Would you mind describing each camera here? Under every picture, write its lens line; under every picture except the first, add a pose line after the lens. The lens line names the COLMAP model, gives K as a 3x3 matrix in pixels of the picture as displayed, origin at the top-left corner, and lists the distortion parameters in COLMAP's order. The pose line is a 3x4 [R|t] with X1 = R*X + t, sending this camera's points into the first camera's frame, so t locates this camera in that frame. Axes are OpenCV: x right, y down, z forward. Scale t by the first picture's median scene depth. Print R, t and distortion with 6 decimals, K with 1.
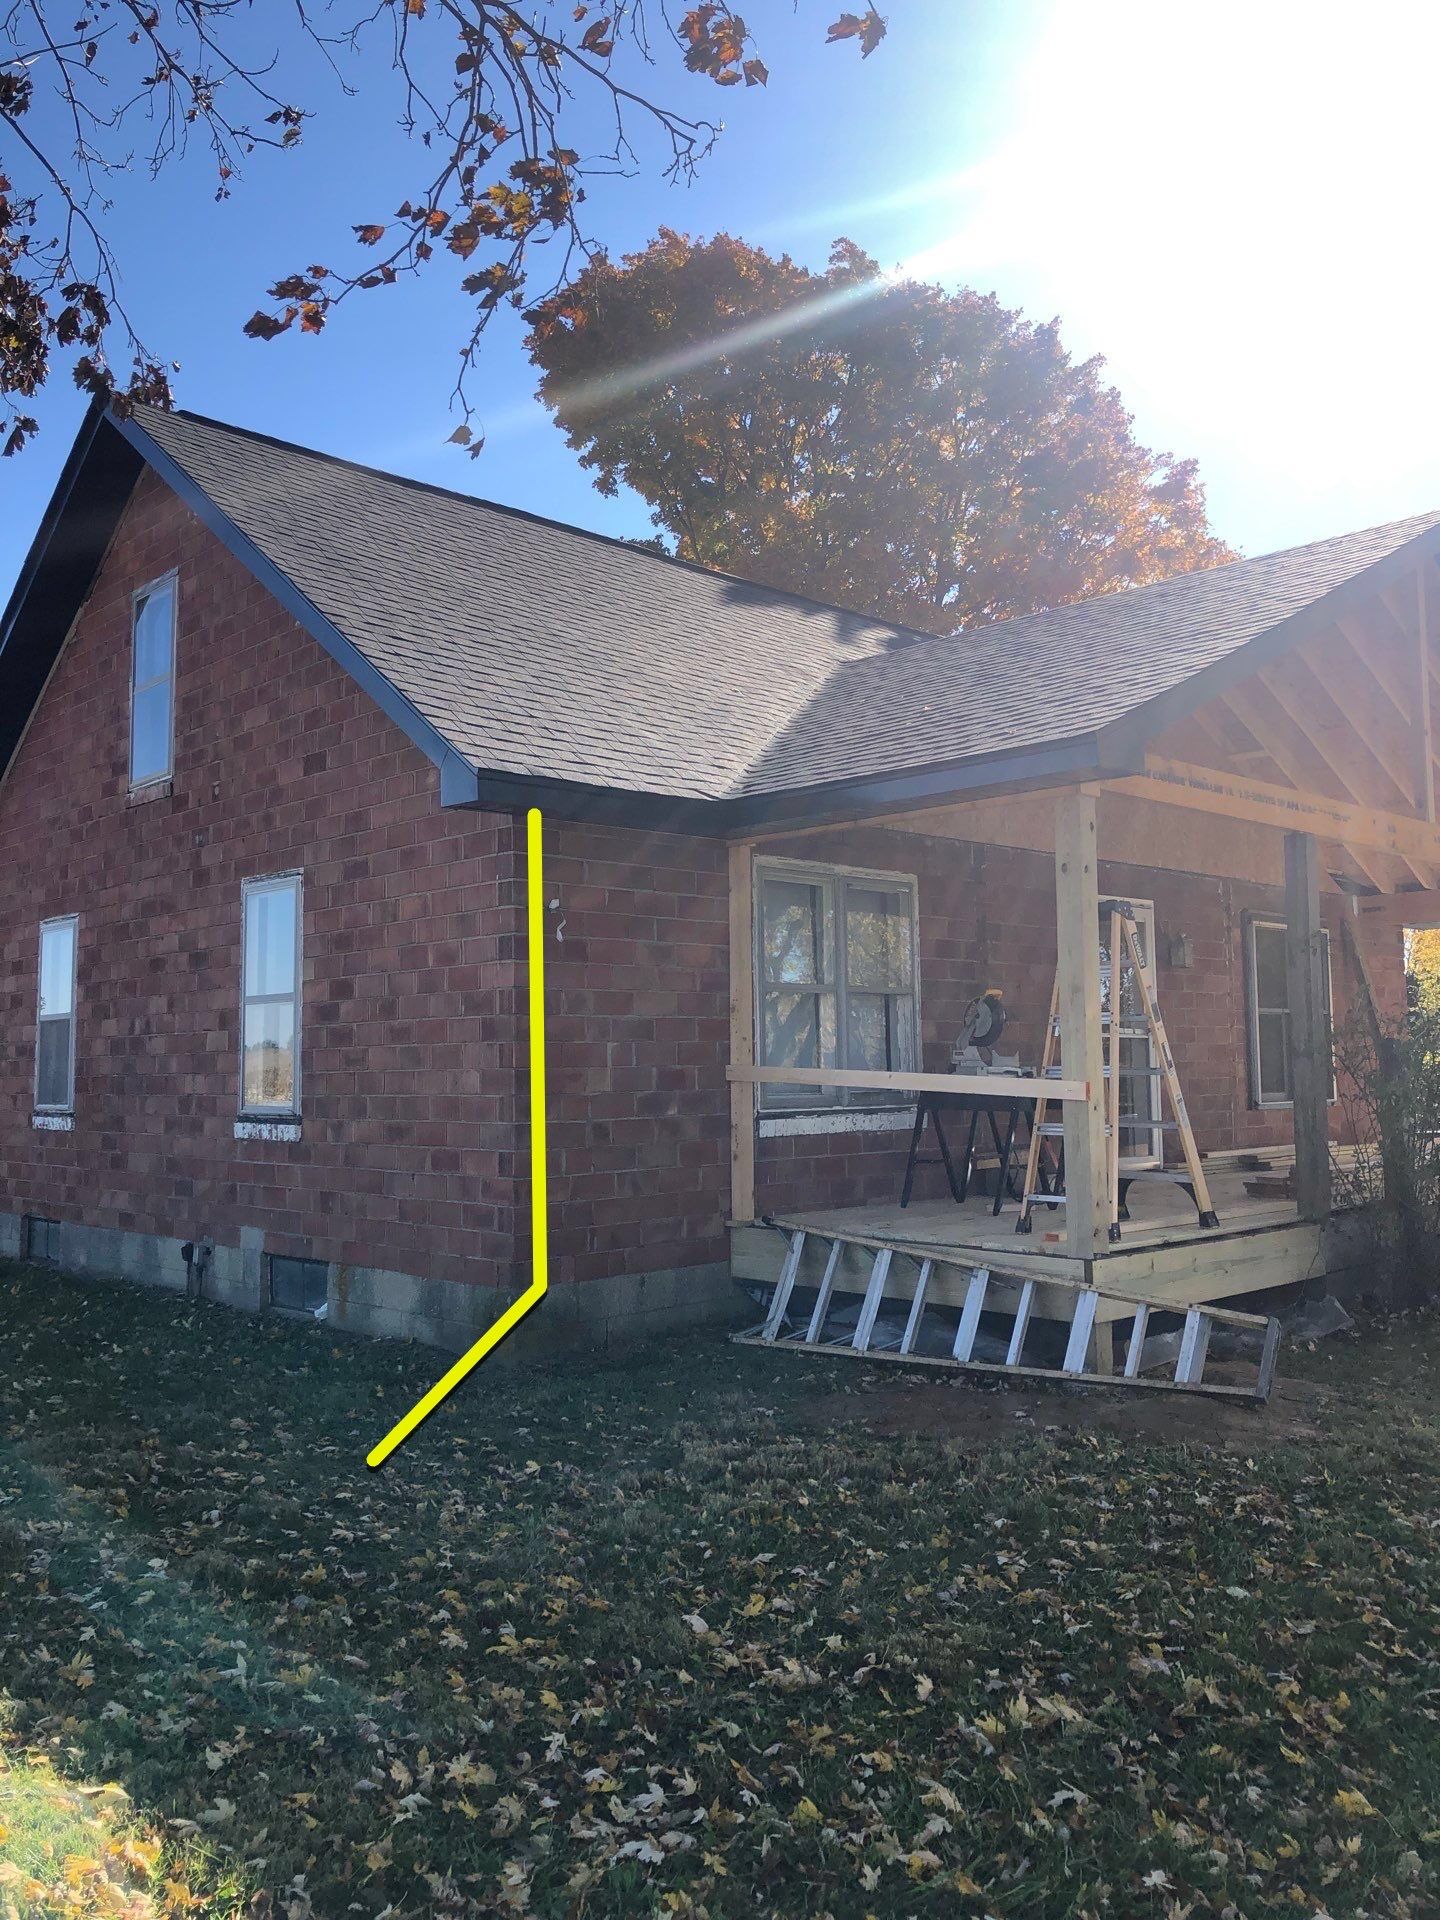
lens RADIAL K [[1540.4, 0, 722.3], [0, 1540.4, 930.8], [0, 0, 1]] dist [0.121439, -0.308586]
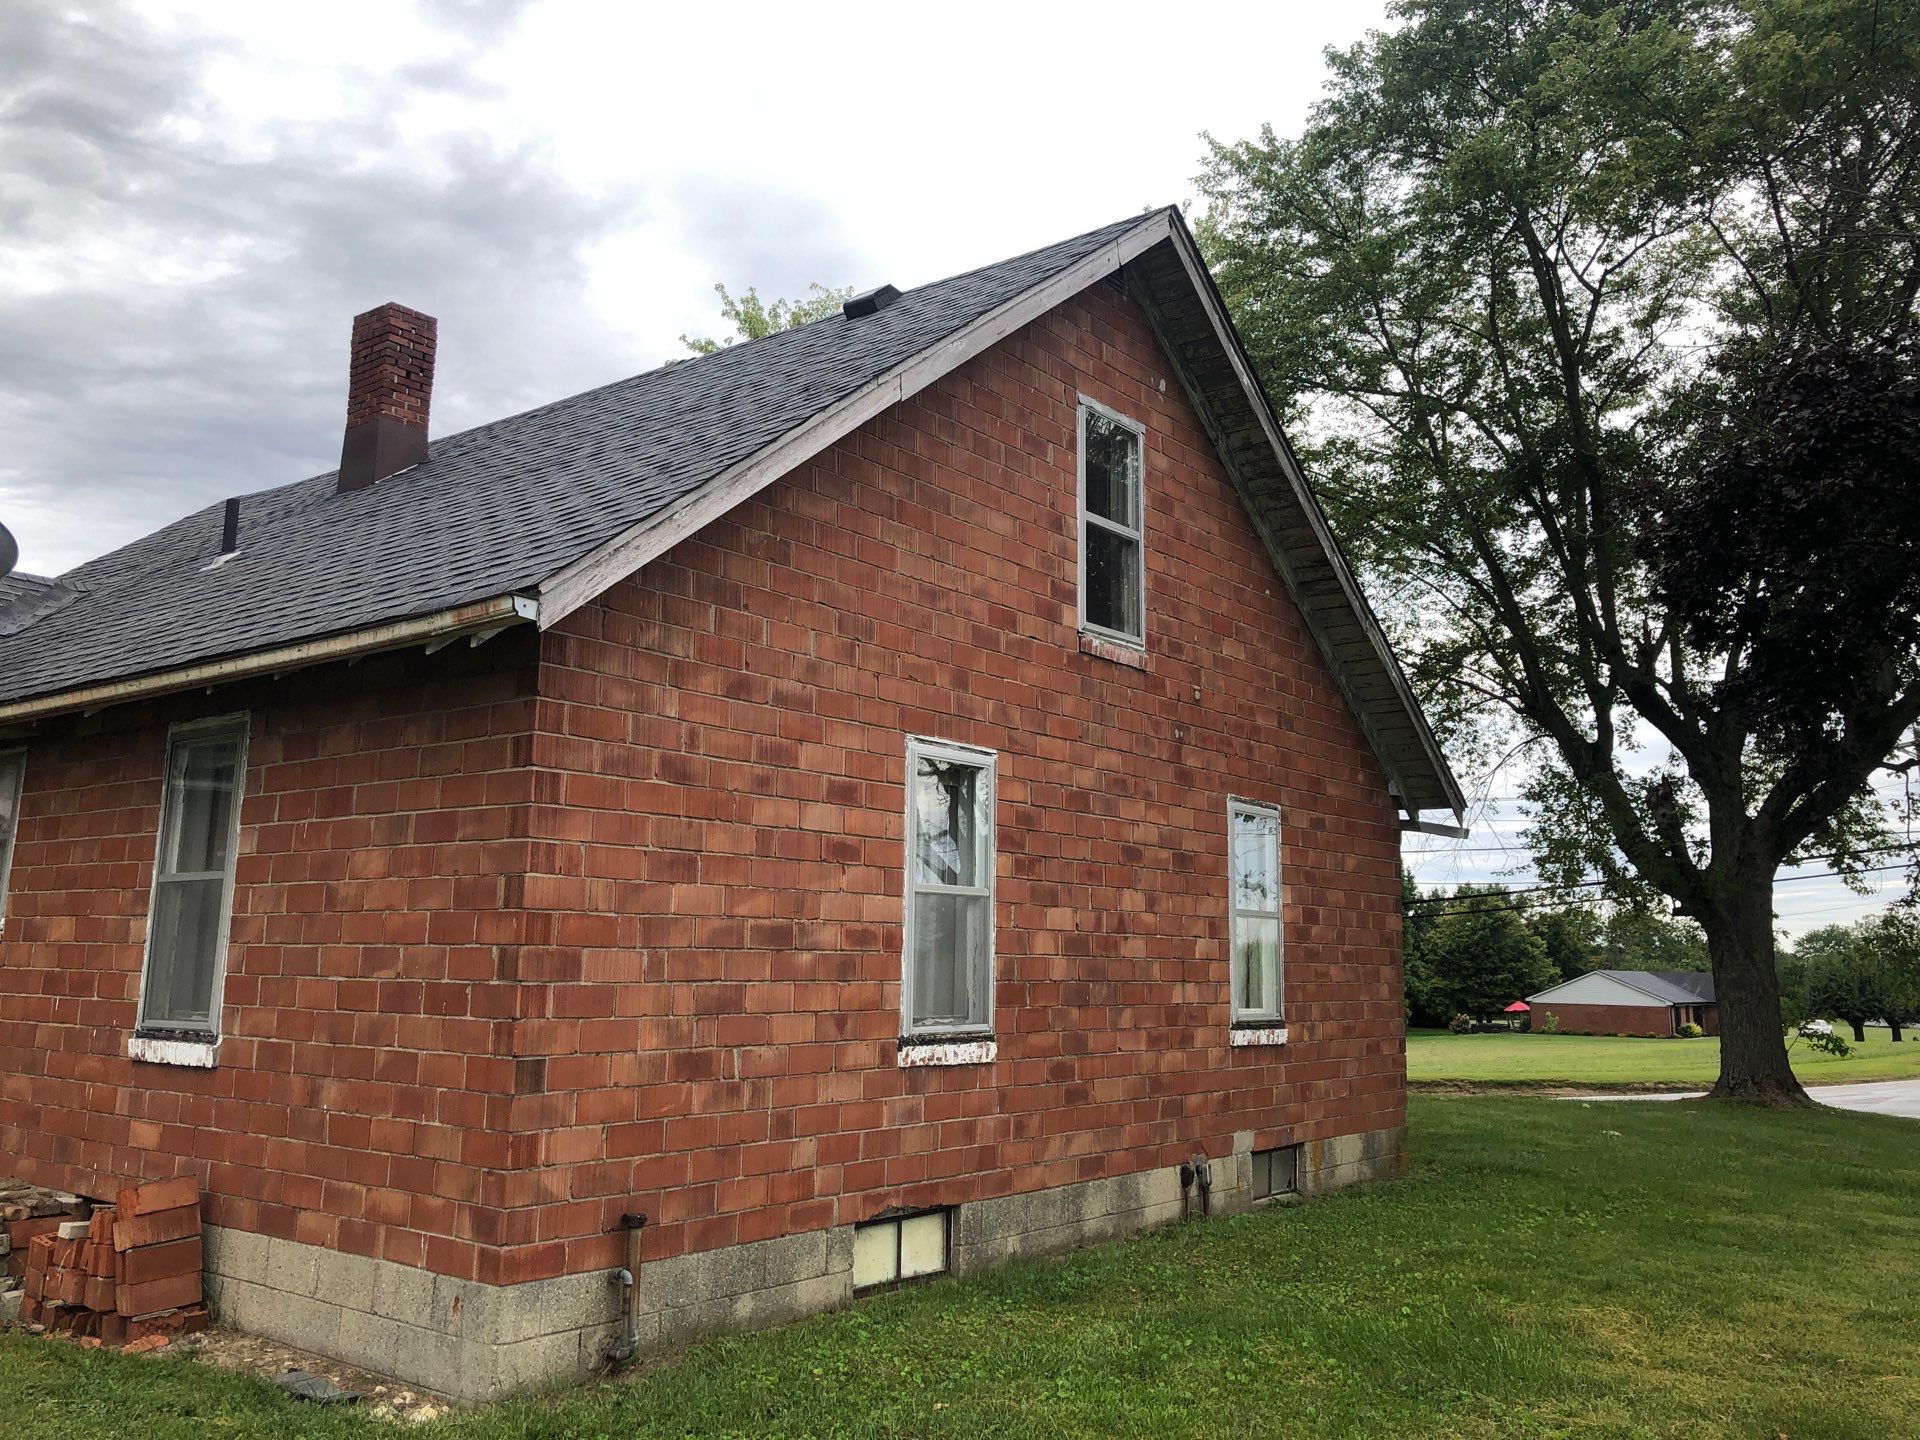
lens RADIAL K [[1565.0, 0, 951.4], [0, 1565.0, 686.0], [0, 0, 1]] dist [0.043995, -0.053573]
pose [[-0.145085, 0.181298, 0.972667, -1.303945], [-0.103123, 0.974944, -0.197105, 0.121066], [-0.984030, -0.128901, -0.122754, 1.304048]]
